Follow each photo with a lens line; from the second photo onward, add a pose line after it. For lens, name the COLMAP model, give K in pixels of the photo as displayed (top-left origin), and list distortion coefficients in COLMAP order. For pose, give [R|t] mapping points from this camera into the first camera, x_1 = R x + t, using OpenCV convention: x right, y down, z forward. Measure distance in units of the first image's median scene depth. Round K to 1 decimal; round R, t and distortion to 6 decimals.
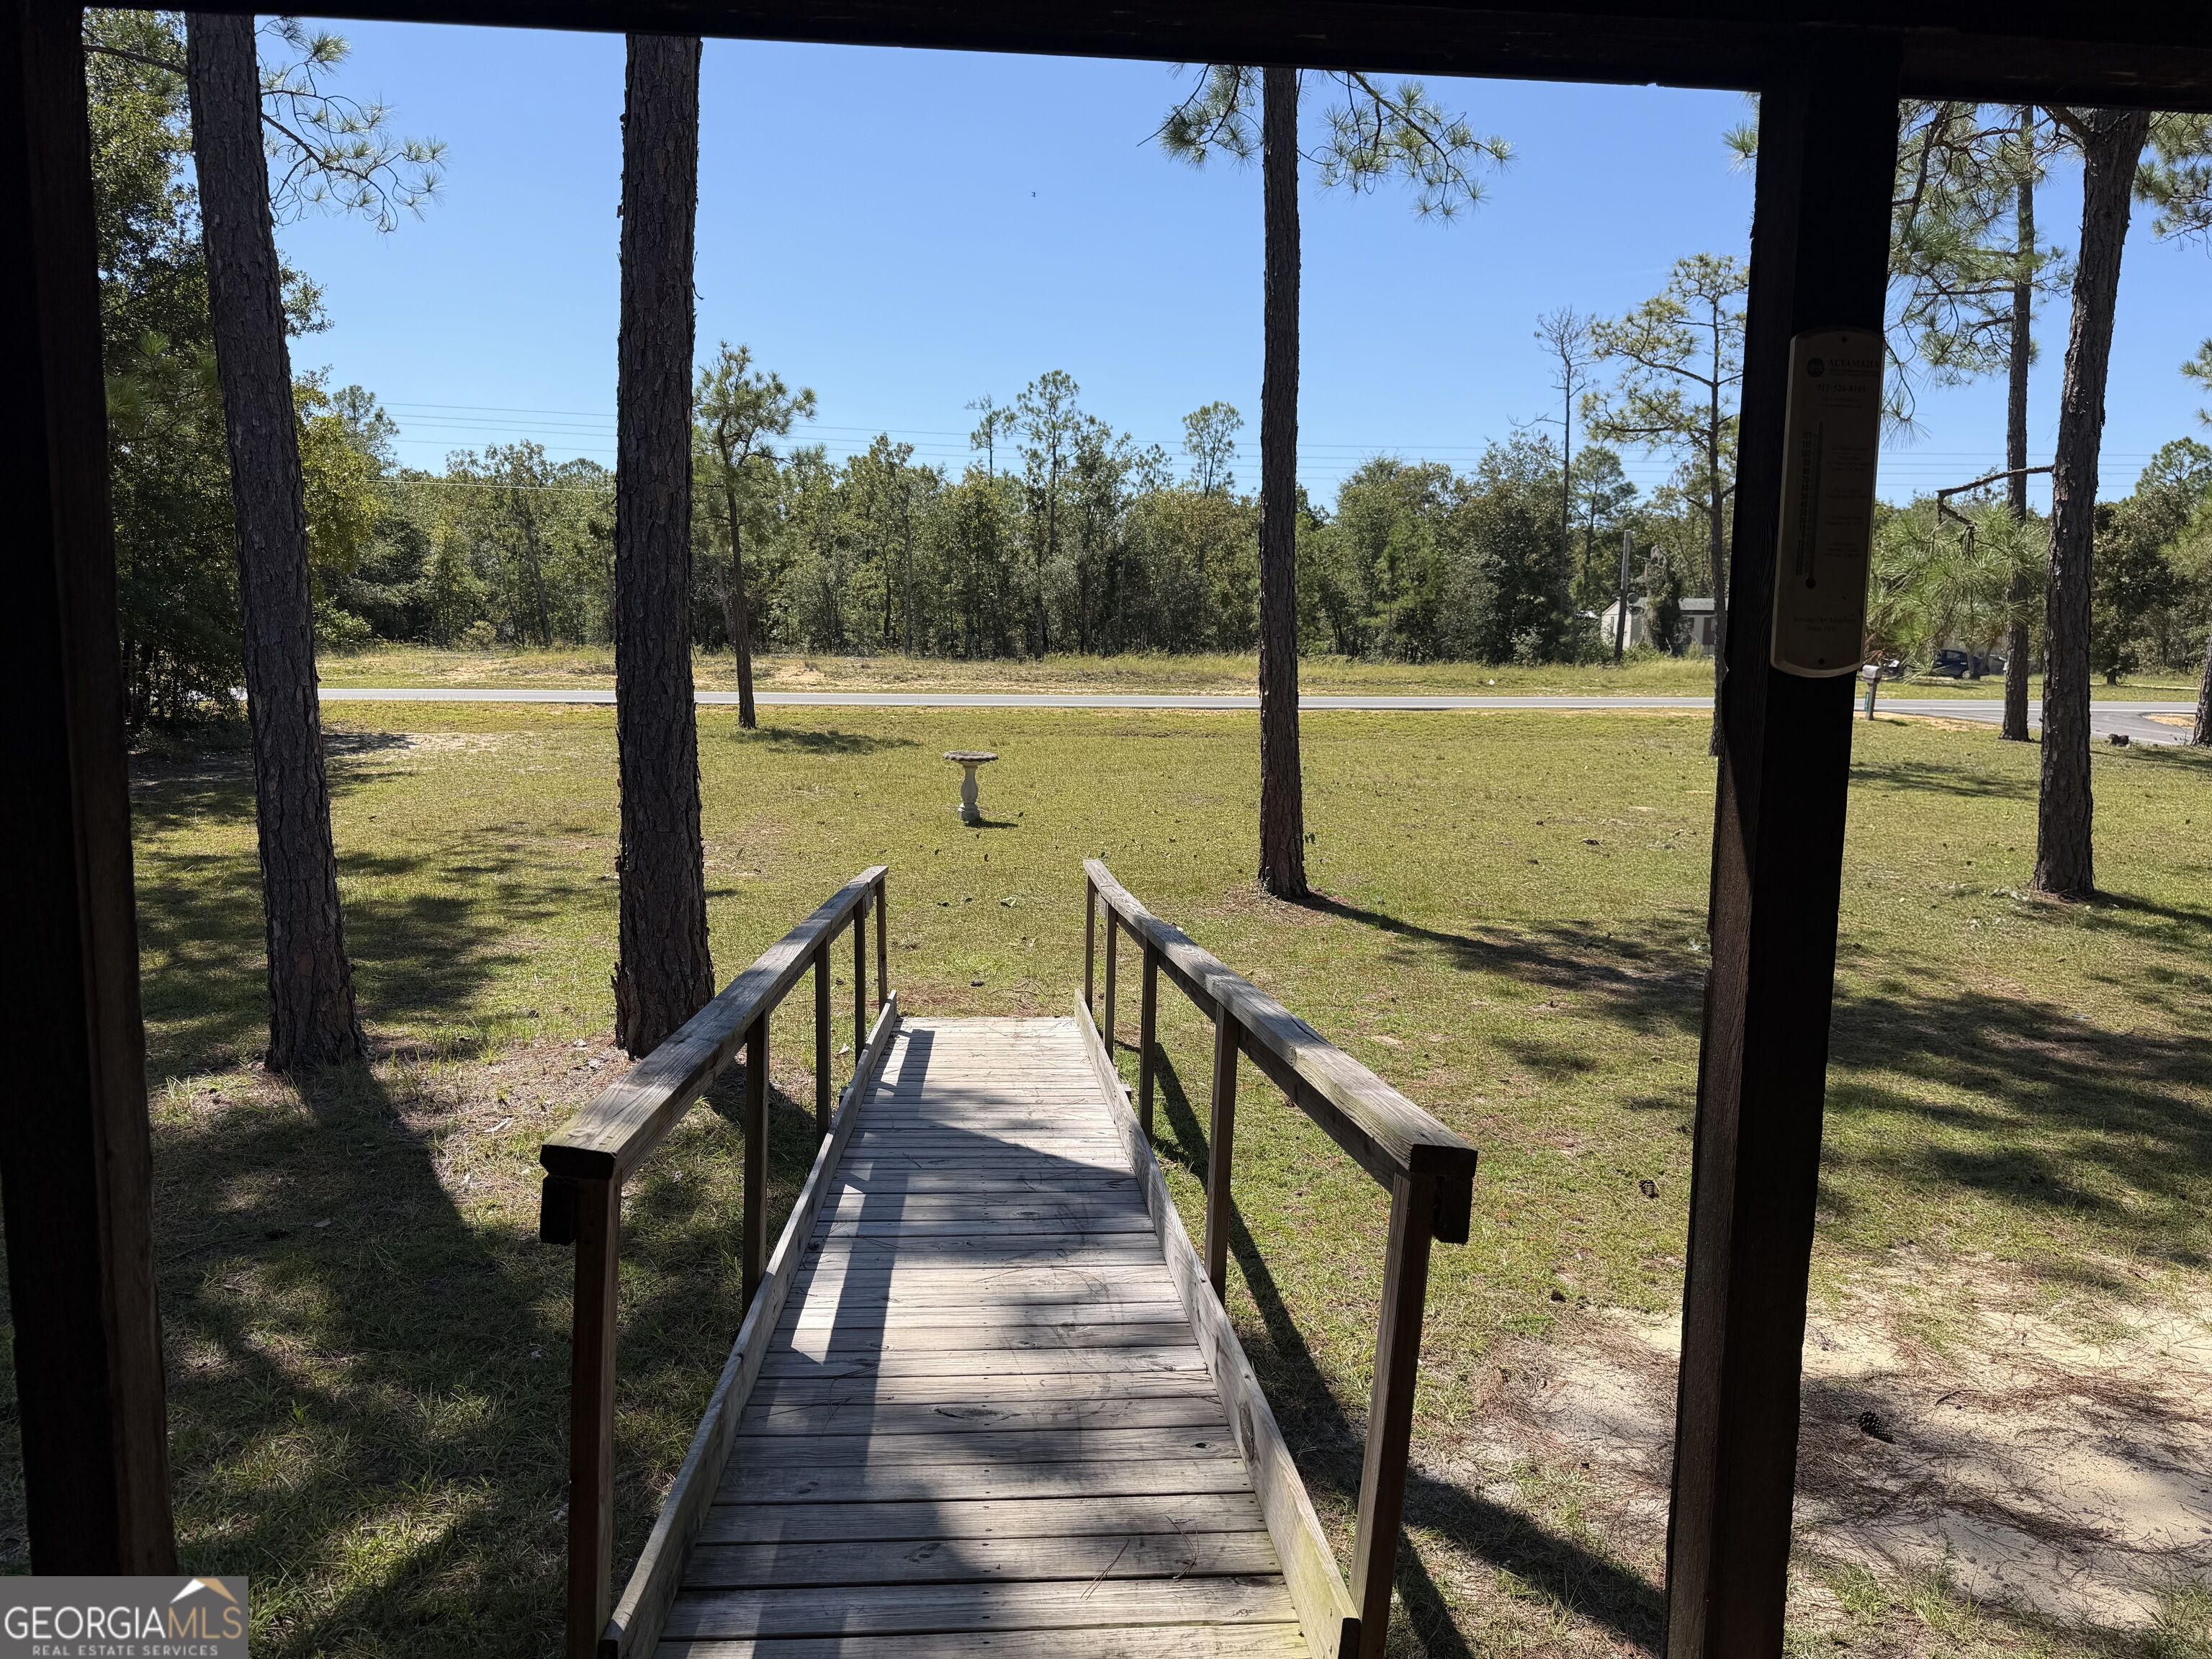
lens RADIAL K [[1548.4, 0, 1108.0], [0, 1548.4, 828.8], [0, 0, 1]] dist [0.013519, -0.018550]
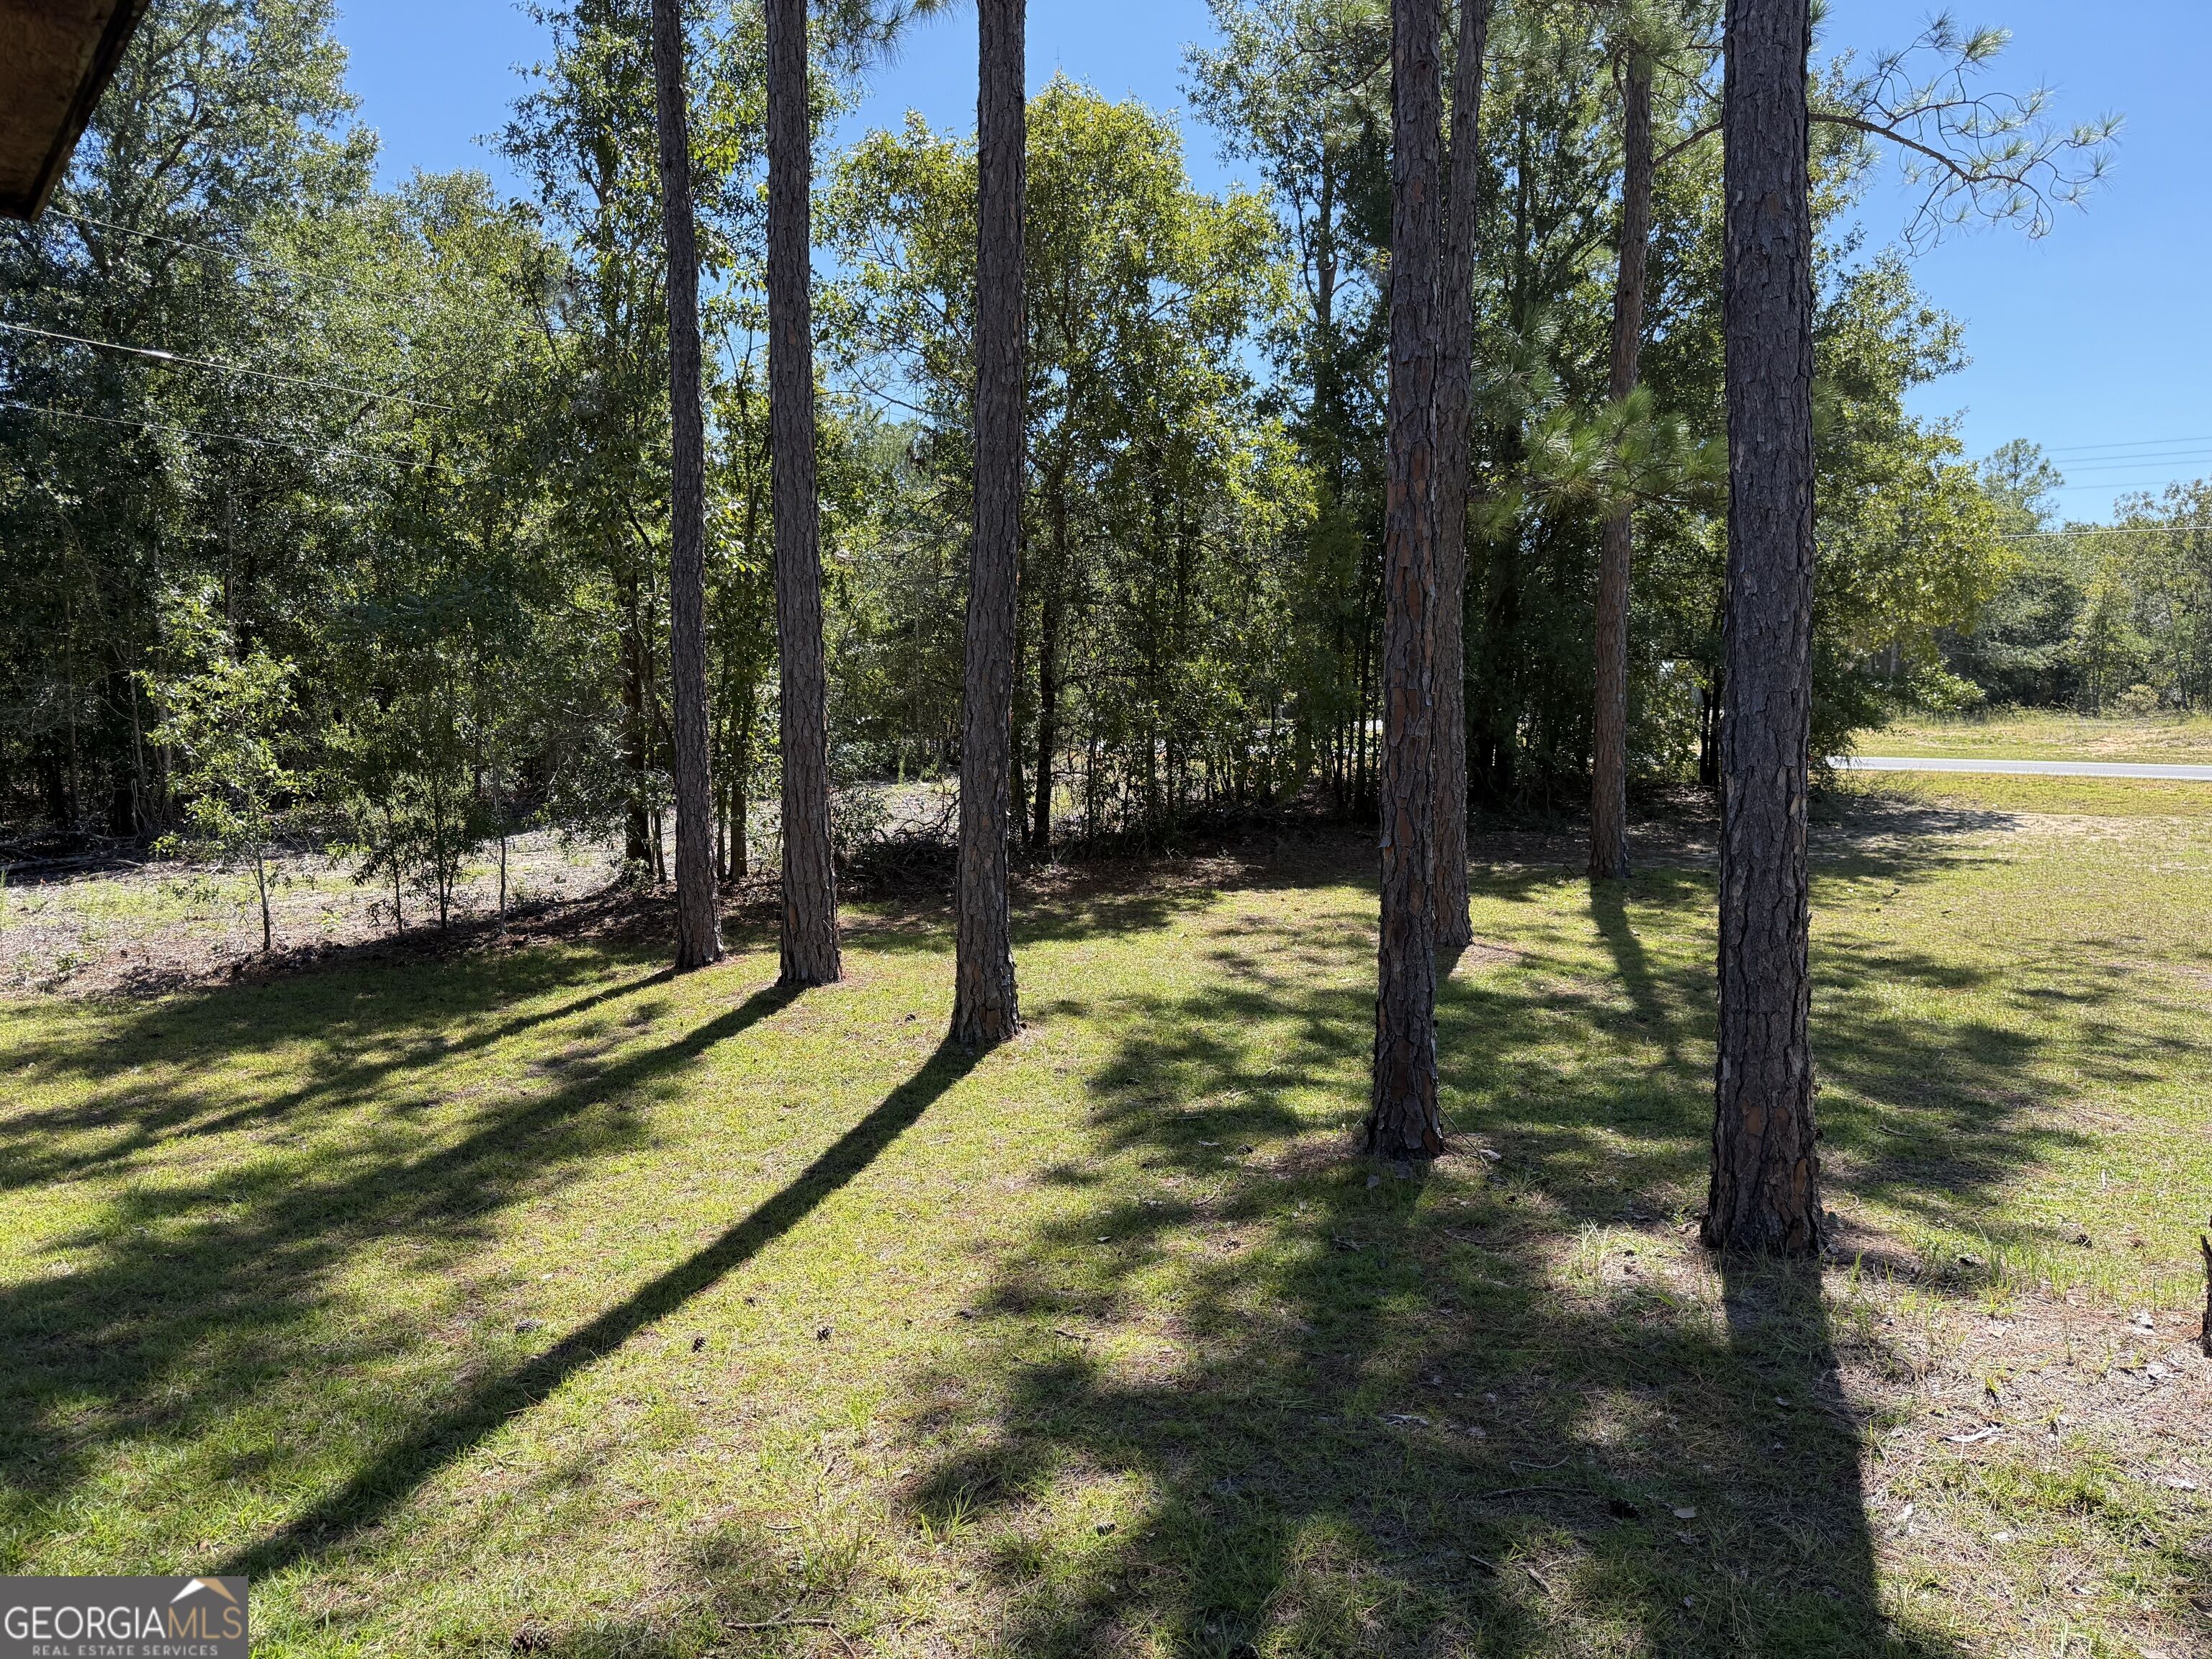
lens RADIAL K [[1548.4, 0, 1103.6], [0, 1548.4, 832.0], [0, 0, 1]] dist [0.013519, -0.018550]
pose [[0.563421, 0.060916, -0.823921, -0.027410], [-0.094676, 0.995469, 0.008857, -0.013858], [0.820727, 0.073015, 0.566635, 0.114549]]
